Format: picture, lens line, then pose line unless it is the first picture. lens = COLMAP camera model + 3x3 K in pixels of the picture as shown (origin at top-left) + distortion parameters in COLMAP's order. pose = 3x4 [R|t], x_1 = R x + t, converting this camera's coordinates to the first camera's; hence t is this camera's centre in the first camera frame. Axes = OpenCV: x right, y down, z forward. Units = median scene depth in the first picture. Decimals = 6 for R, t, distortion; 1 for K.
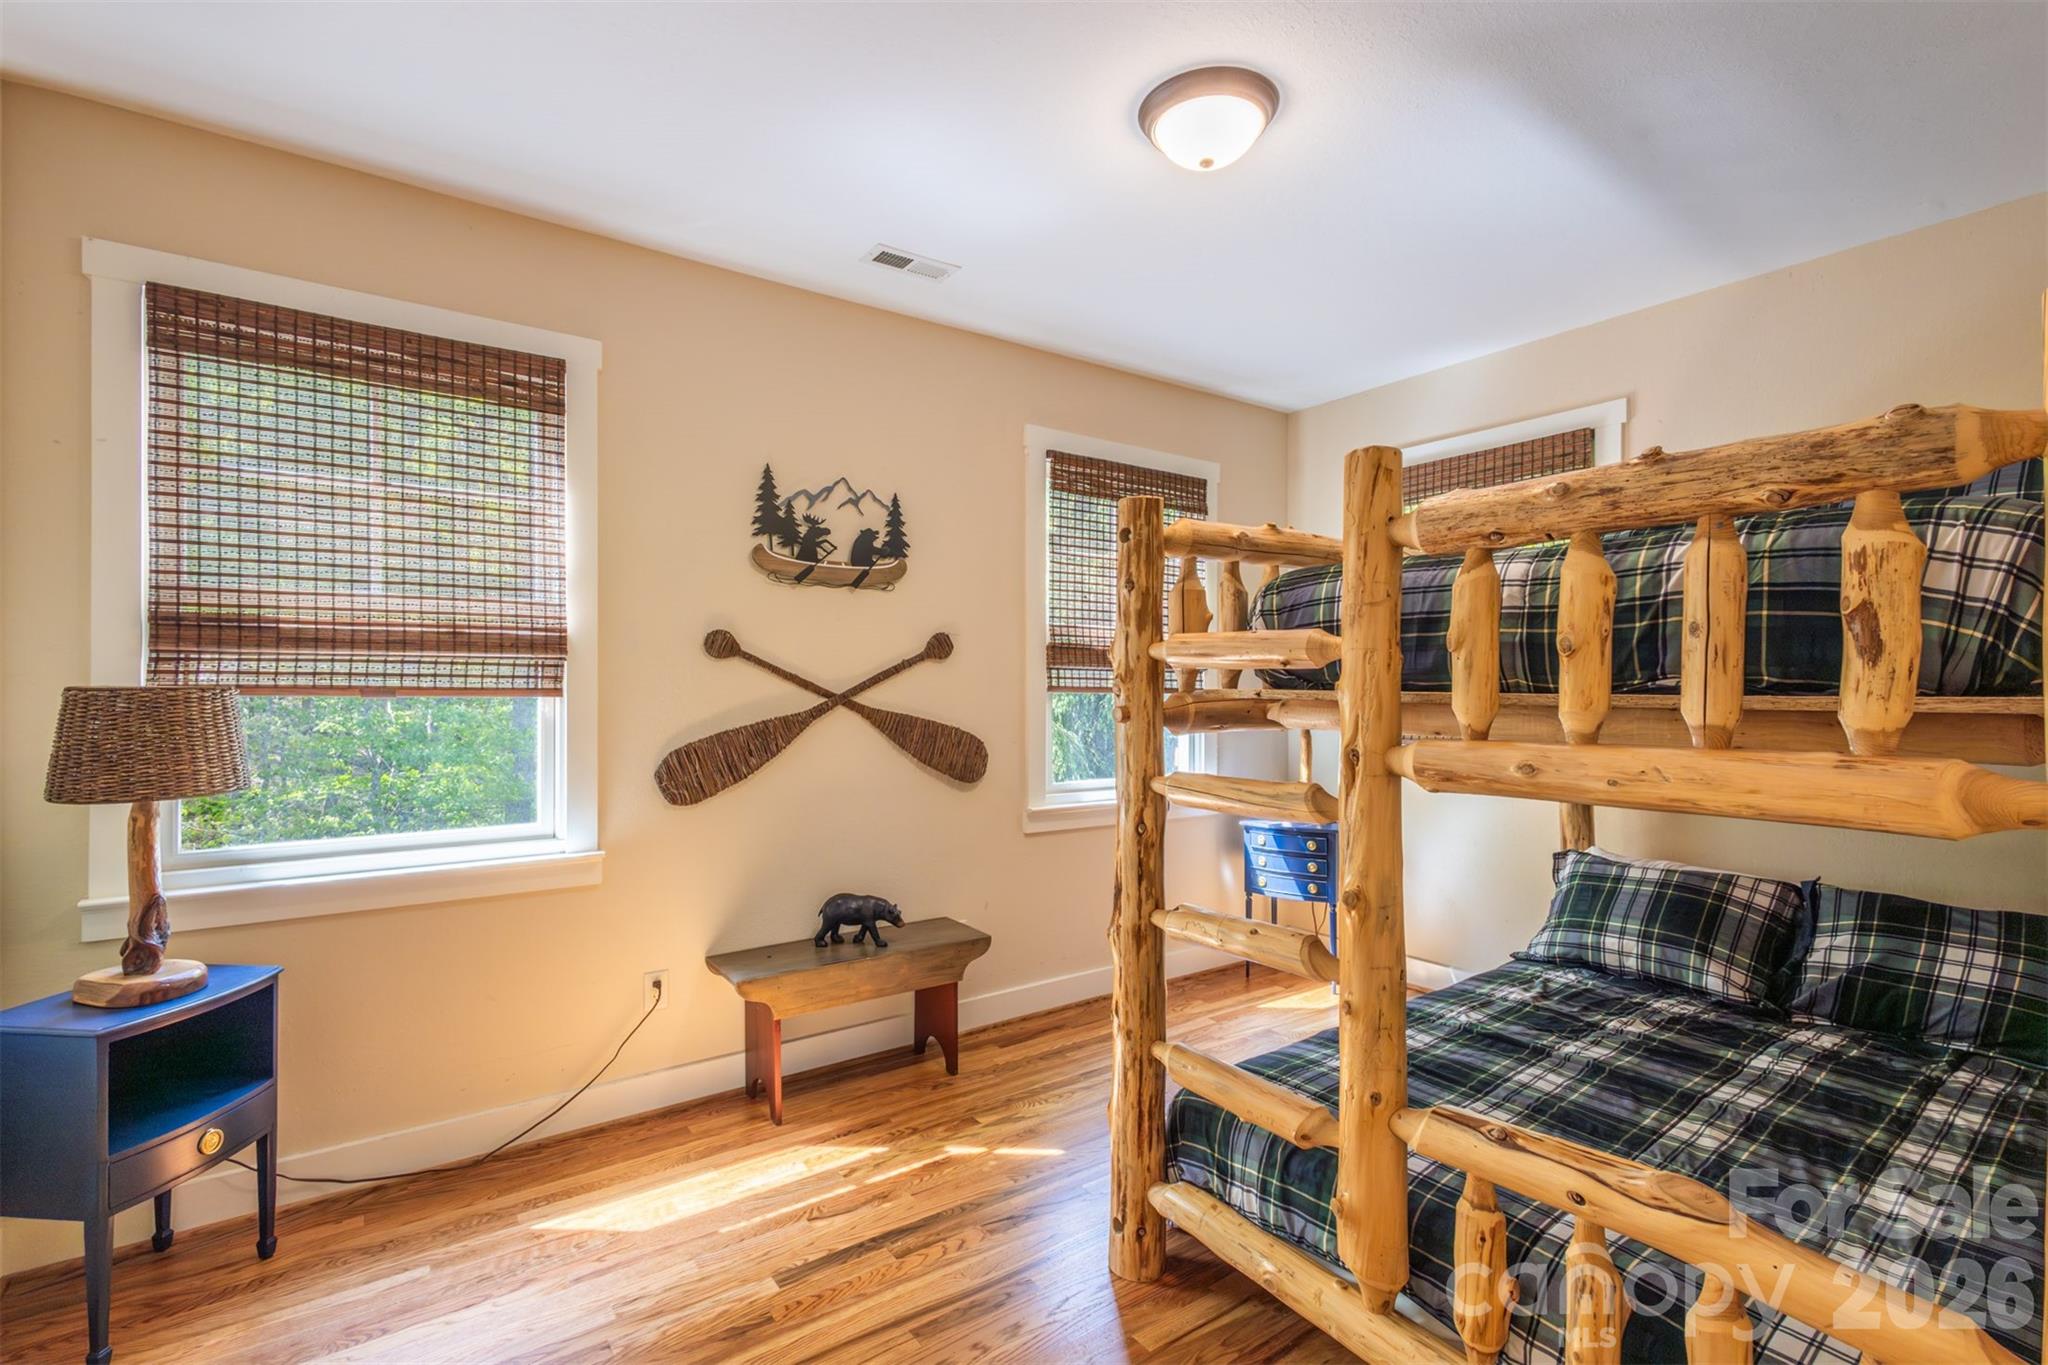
lens RADIAL K [[936.4, 0, 1024.0], [0, 936.4, 682.5], [0, 0, 1]] dist [0.010696, -0.001592]
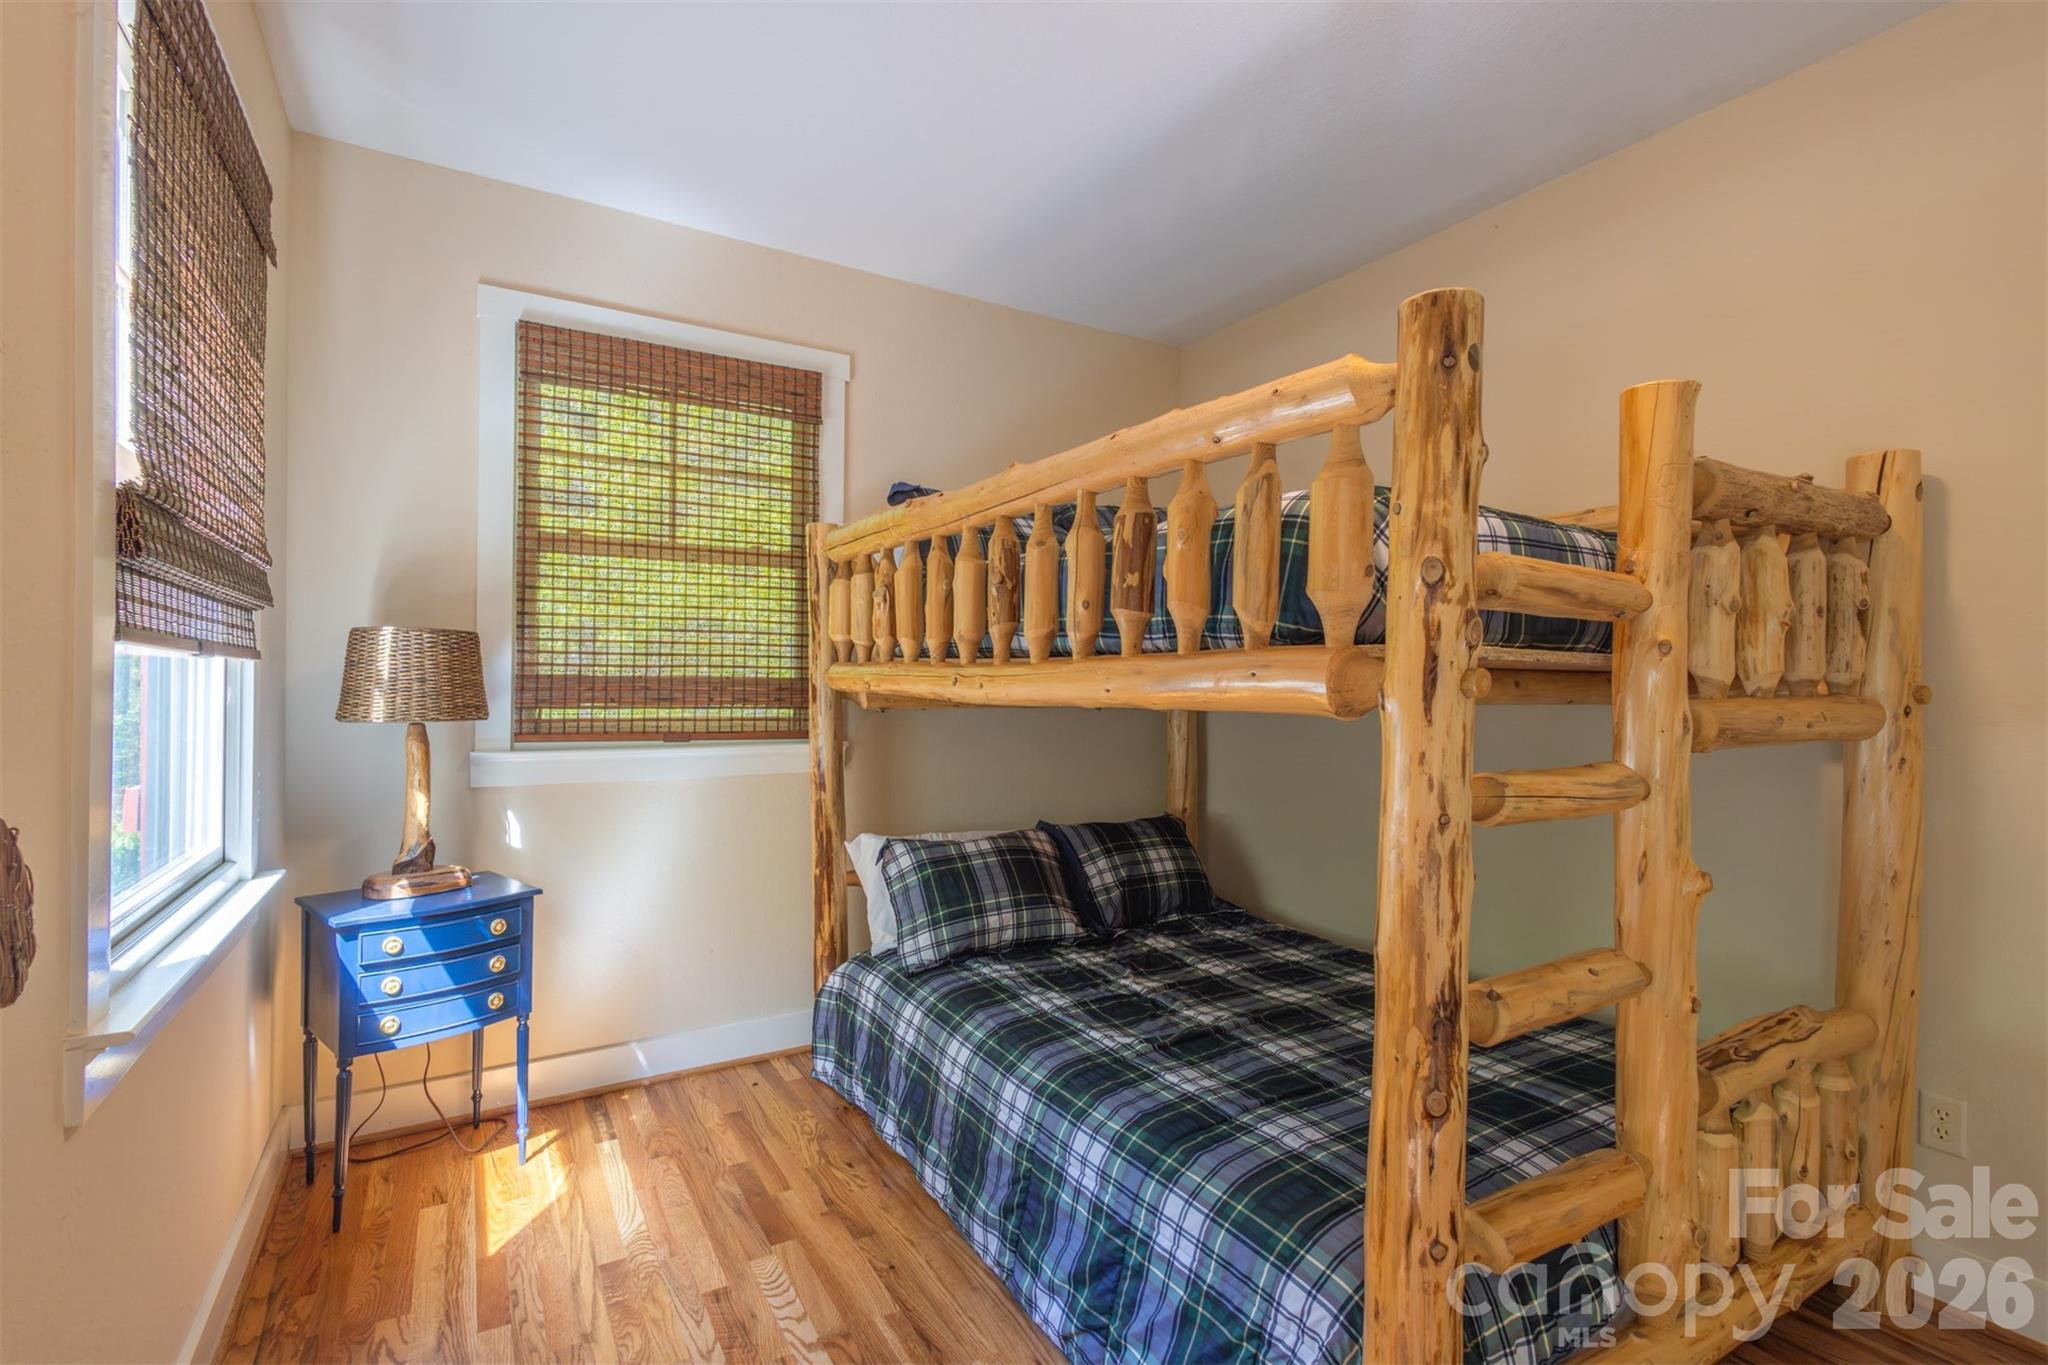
lens RADIAL K [[936.4, 0, 1024.0], [0, 936.4, 682.5], [0, 0, 1]] dist [0.010696, -0.001592]
pose [[0.091557, 0.000631, 0.995800, -0.332744], [-0.008710, 0.999962, 0.000168, 0.029365], [-0.995762, -0.008688, 0.091559, 0.872402]]
